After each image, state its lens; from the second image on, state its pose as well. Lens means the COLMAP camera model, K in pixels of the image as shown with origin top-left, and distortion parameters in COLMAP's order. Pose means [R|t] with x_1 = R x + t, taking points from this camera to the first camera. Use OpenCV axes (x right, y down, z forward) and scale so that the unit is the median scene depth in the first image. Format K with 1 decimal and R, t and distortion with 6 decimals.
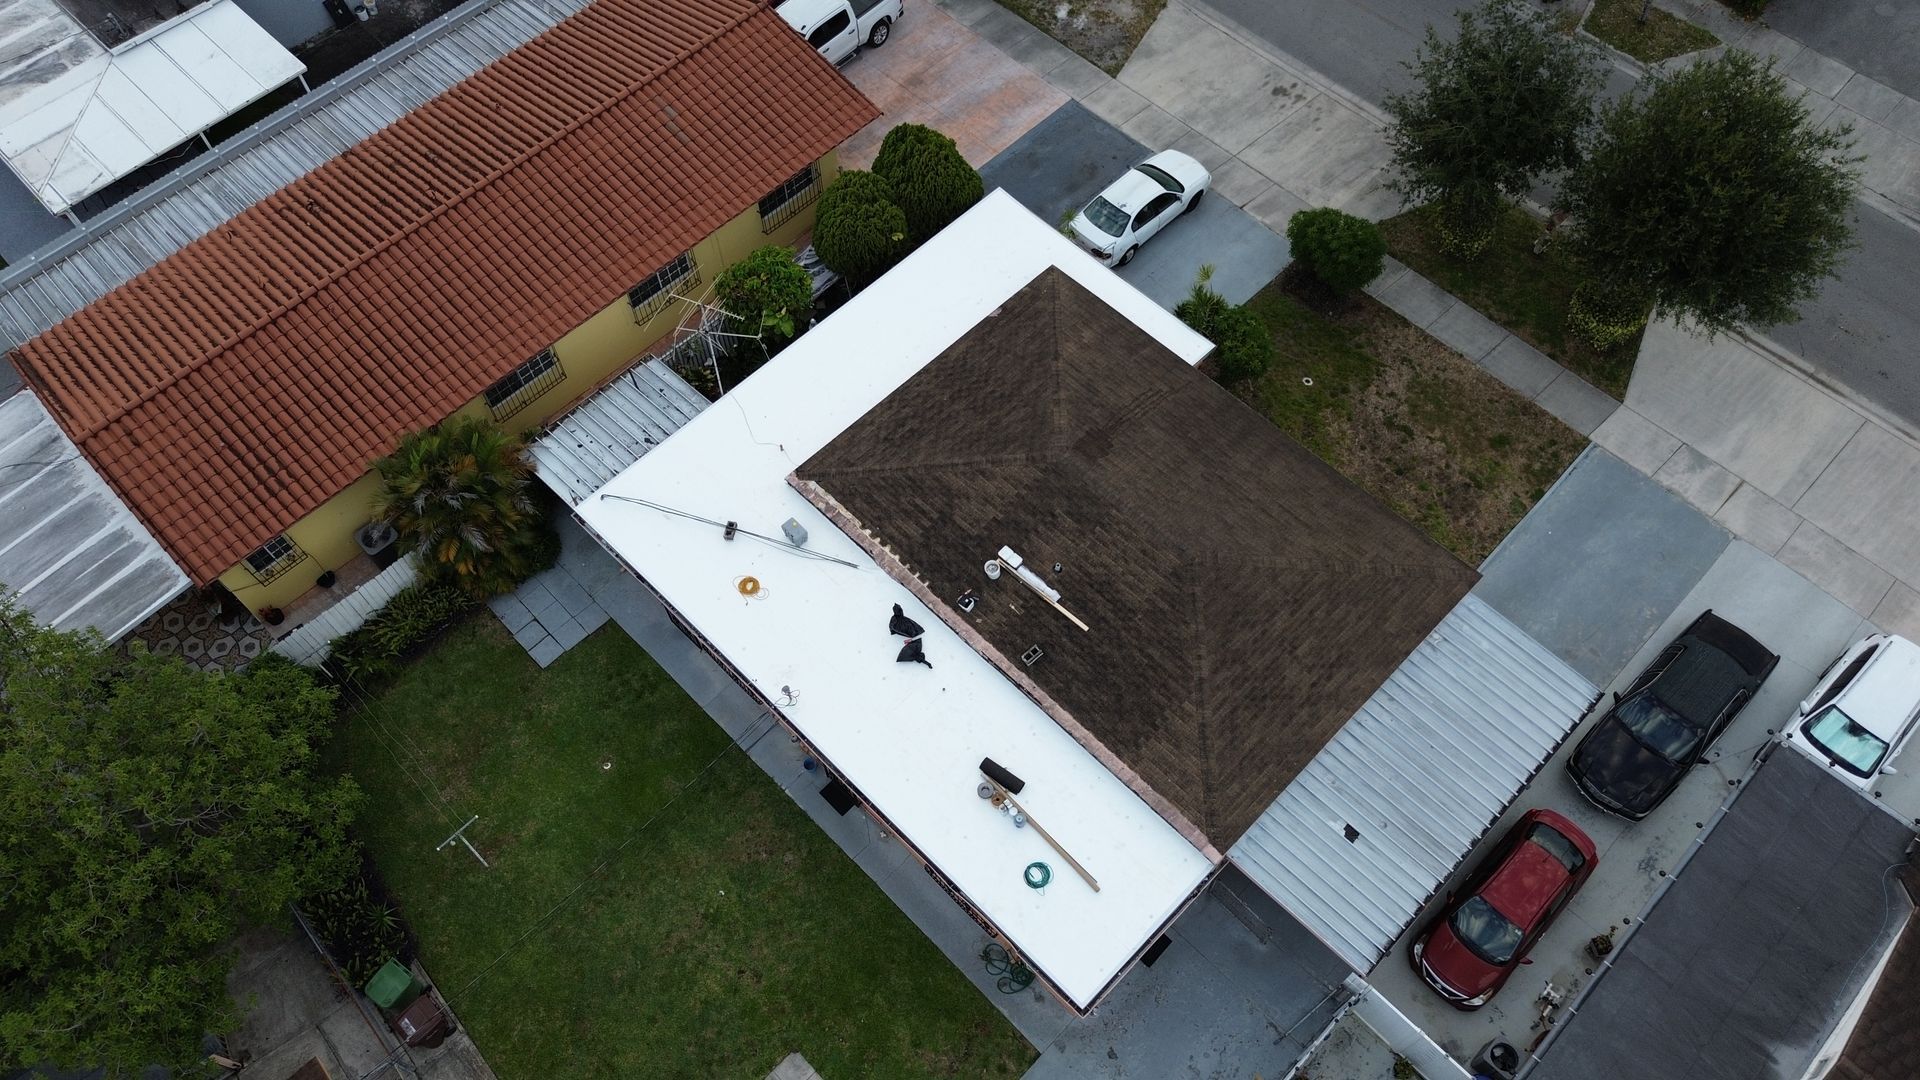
lens RADIAL K [[1366.6, 0, 960.0], [0, 1366.6, 540.0], [0, 0, 1]] dist [0.047028, -0.049407]
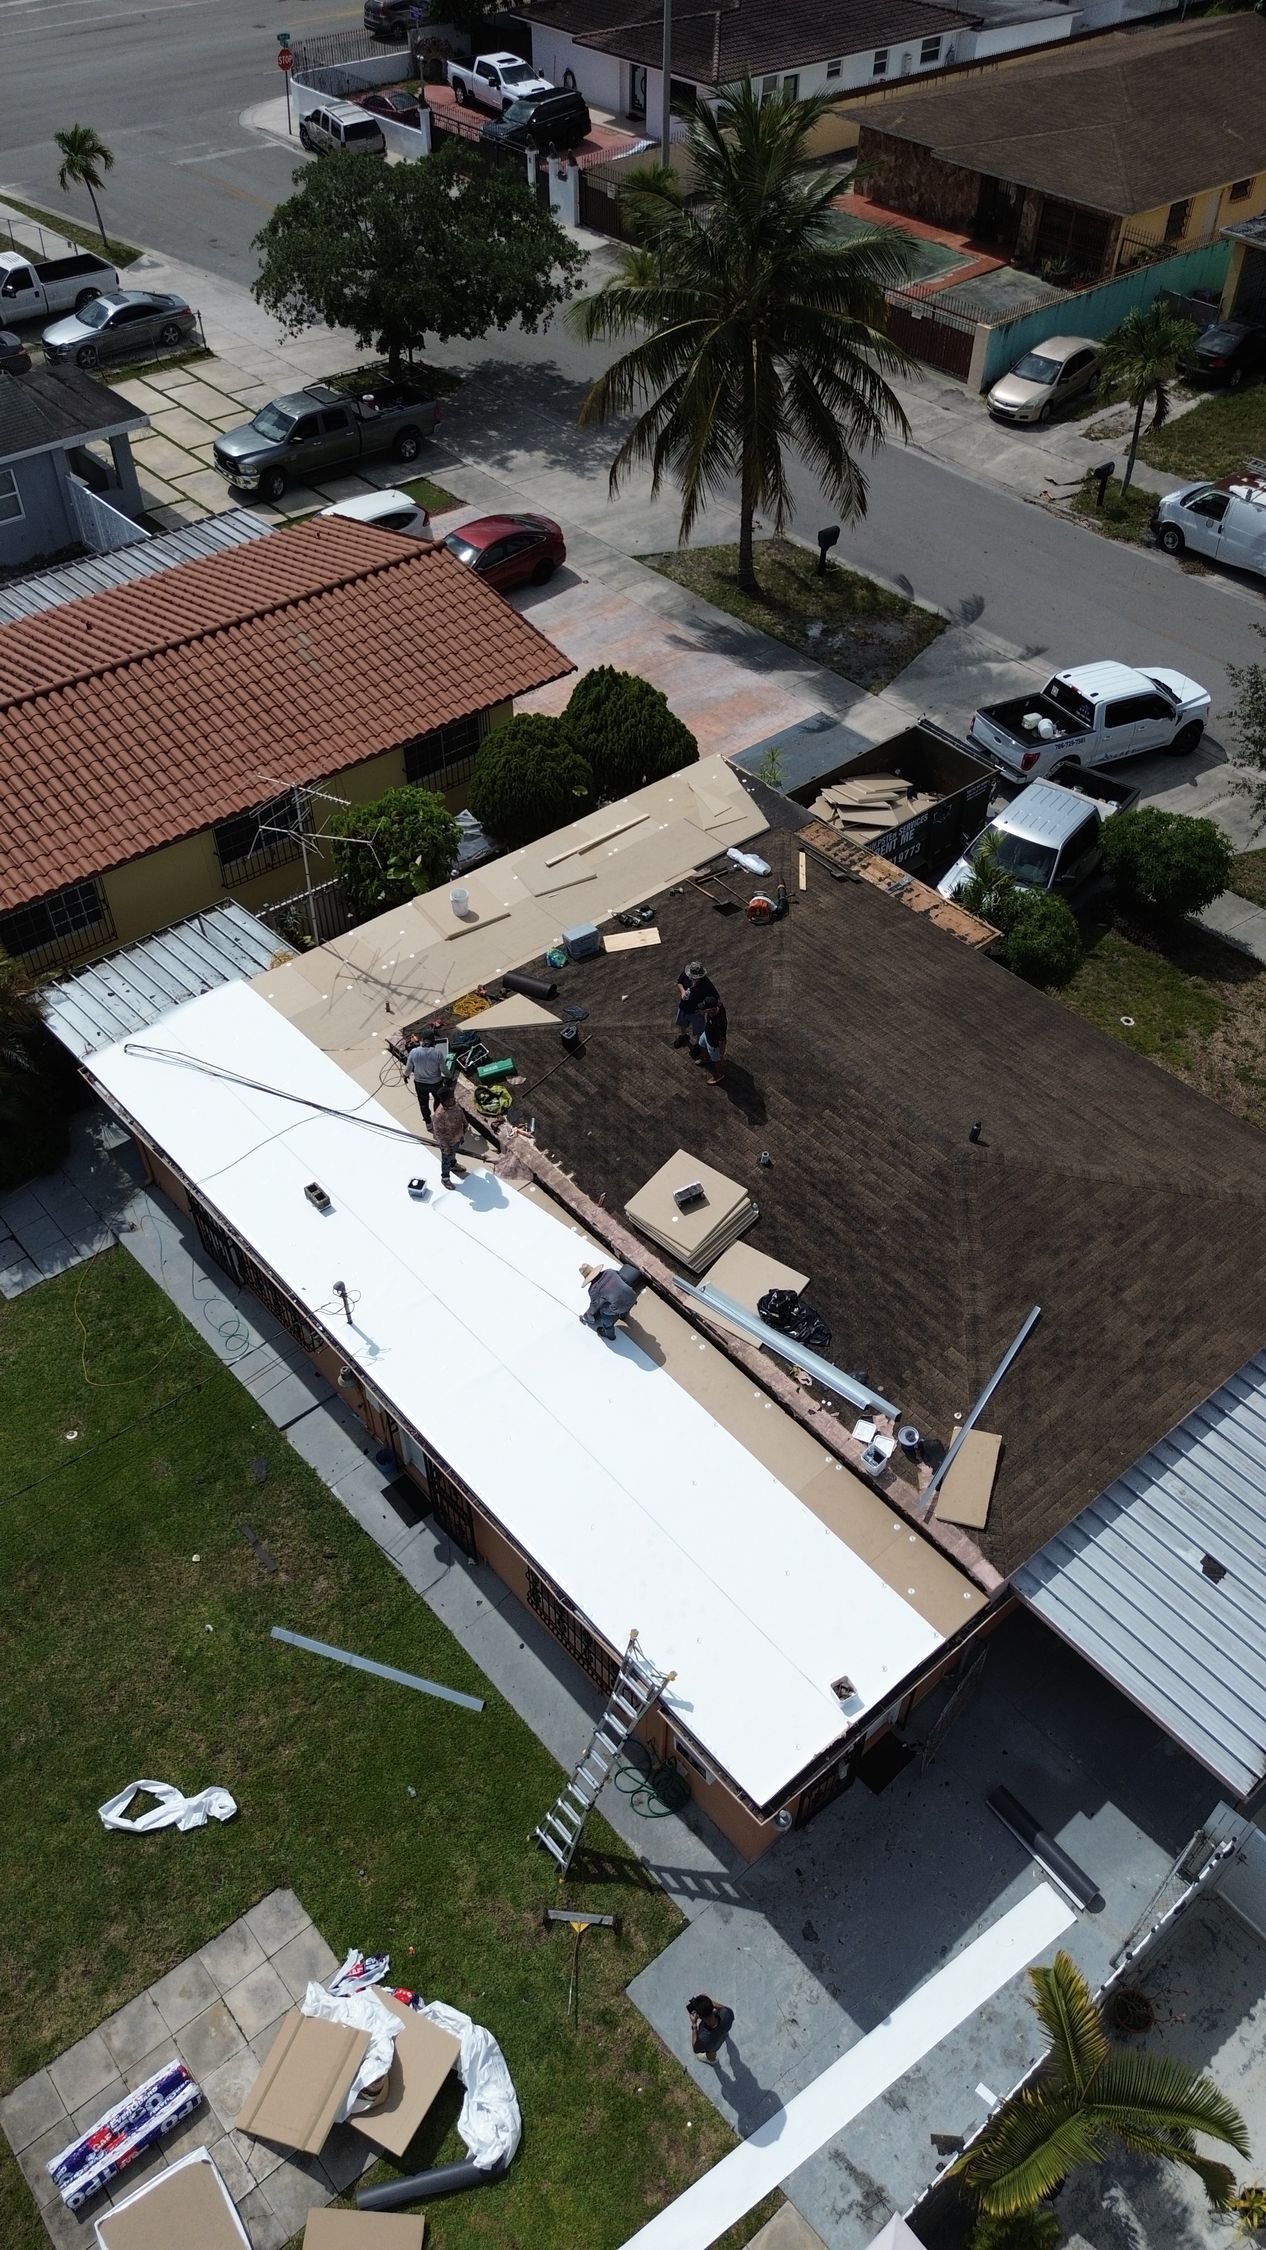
lens RADIAL K [[1601.5, 0, 636.7], [0, 1601.5, 1135.9], [0, 0, 1]] dist [0.047028, -0.049407]
pose [[0.997022, 0.068614, -0.035215, 0.035221], [-0.075099, 0.967659, -0.240824, 0.204491], [0.017553, 0.242752, 0.969930, 0.226926]]
